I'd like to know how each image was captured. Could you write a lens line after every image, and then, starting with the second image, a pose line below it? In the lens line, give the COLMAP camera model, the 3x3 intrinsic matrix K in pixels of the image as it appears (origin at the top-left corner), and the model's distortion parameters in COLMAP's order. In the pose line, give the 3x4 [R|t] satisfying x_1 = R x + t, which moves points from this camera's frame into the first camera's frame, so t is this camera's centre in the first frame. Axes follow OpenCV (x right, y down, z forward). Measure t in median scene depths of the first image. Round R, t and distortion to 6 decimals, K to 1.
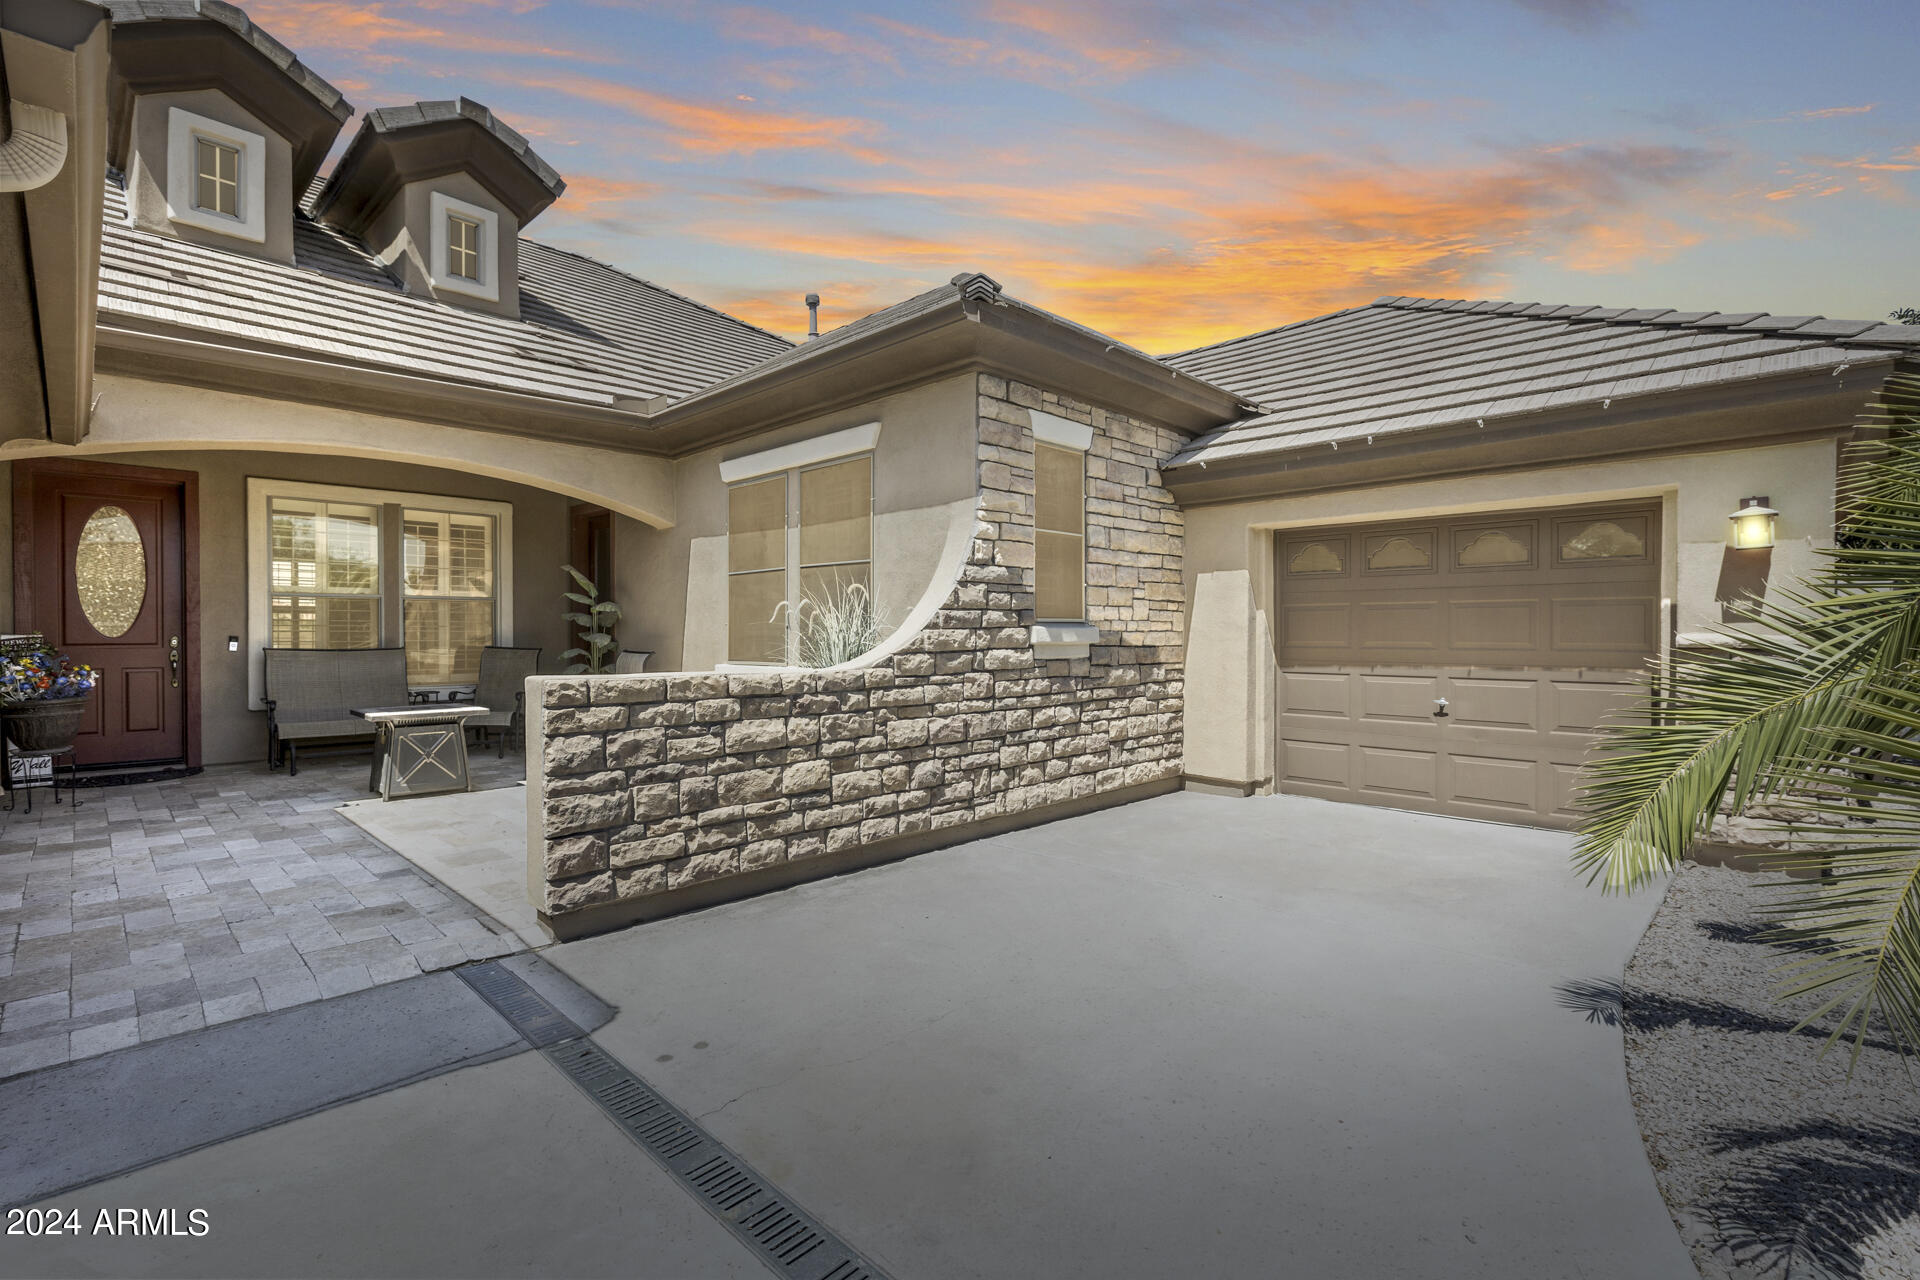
lens RADIAL K [[862.8, 0, 957.5], [0, 862.8, 641.1], [0, 0, 1]] dist [-0.000122, 0.000149]
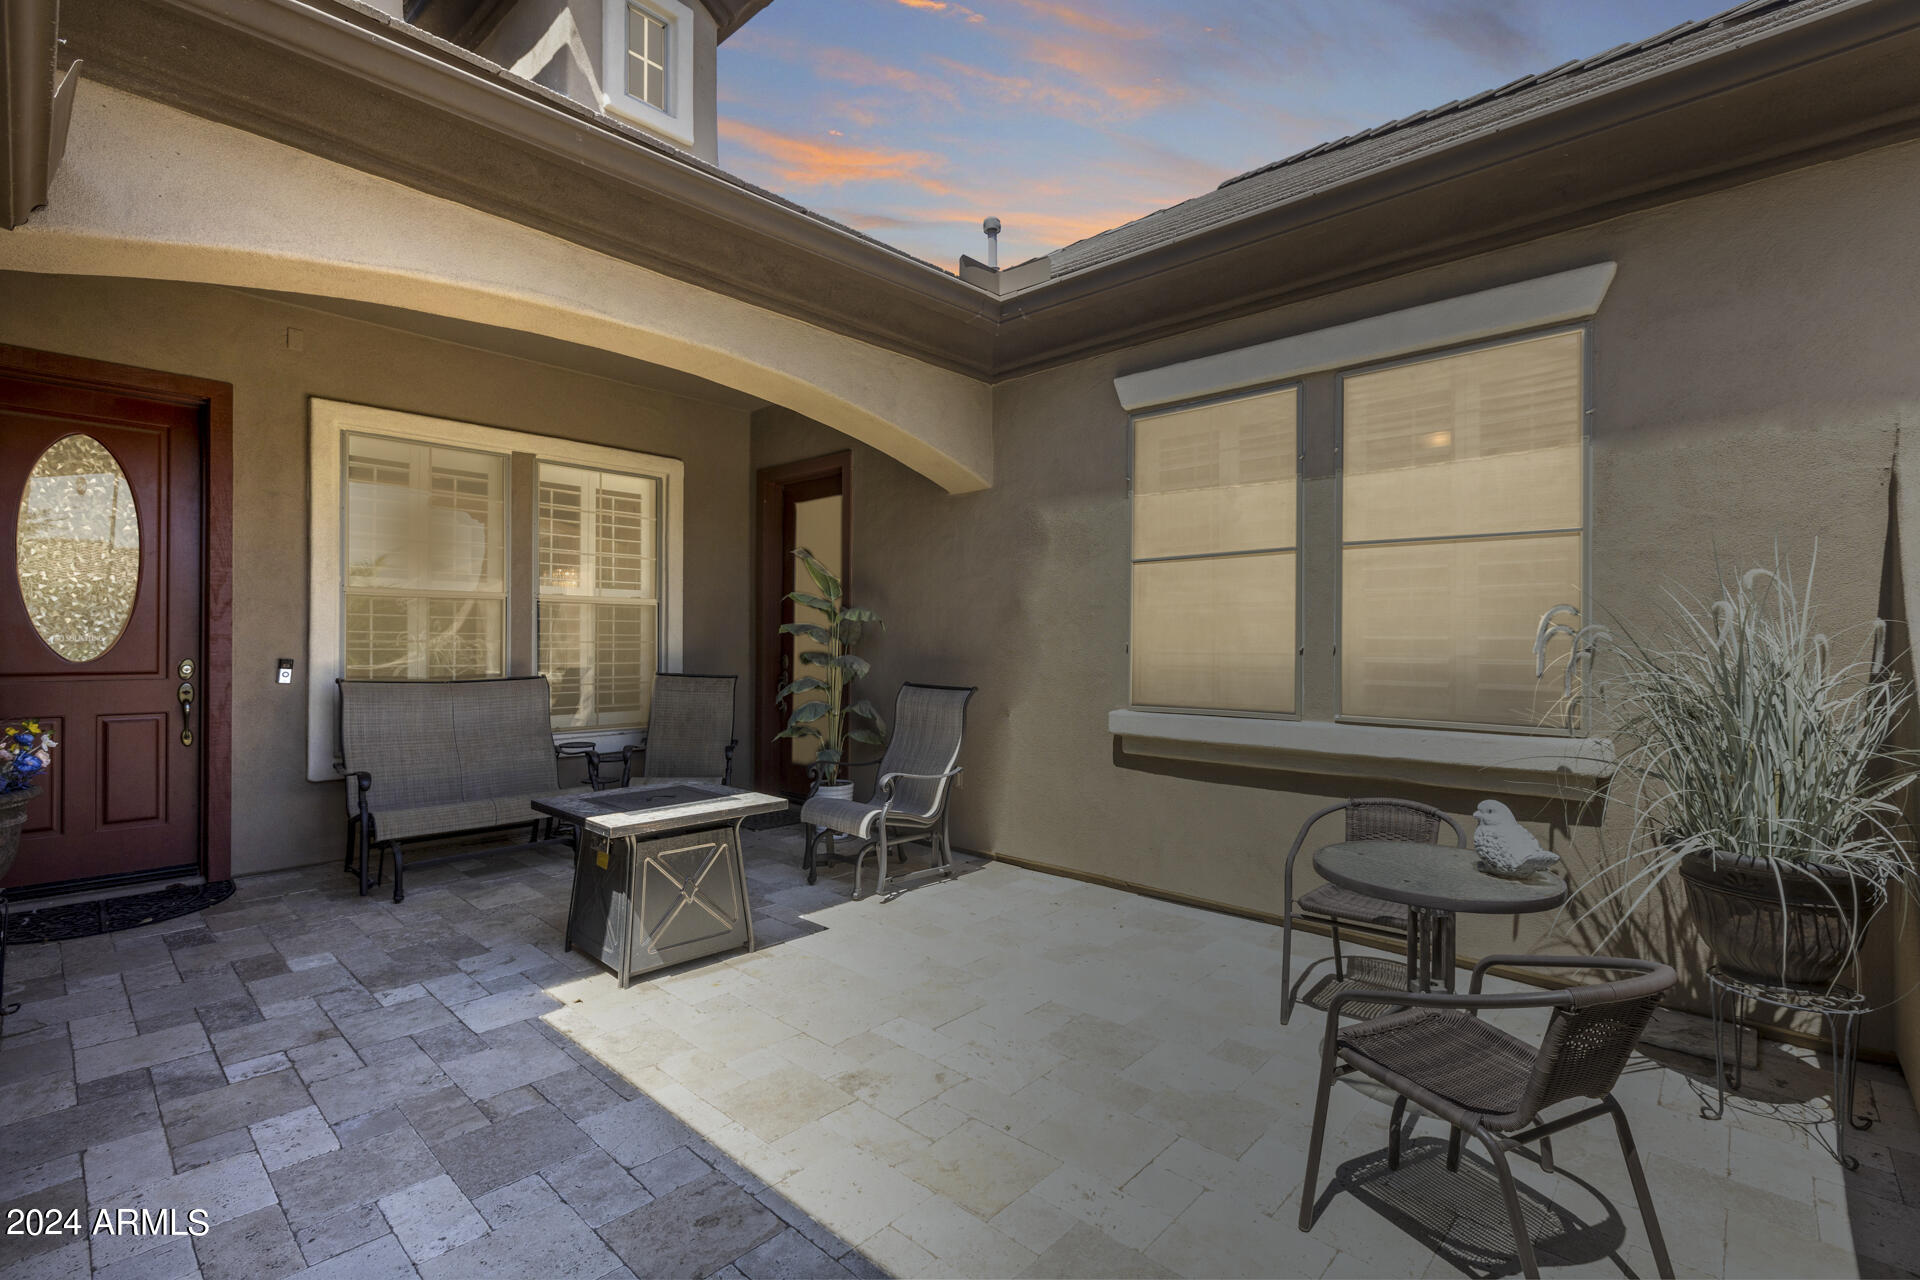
lens RADIAL K [[862.8, 0, 962.1], [0, 862.8, 640.7], [0, 0, 1]] dist [-0.000122, 0.000149]
pose [[0.999501, 0.004462, 0.031270, -0.395130], [-0.004157, 0.999943, -0.009789, -0.014943], [-0.031312, 0.009654, 0.999463, 0.391744]]
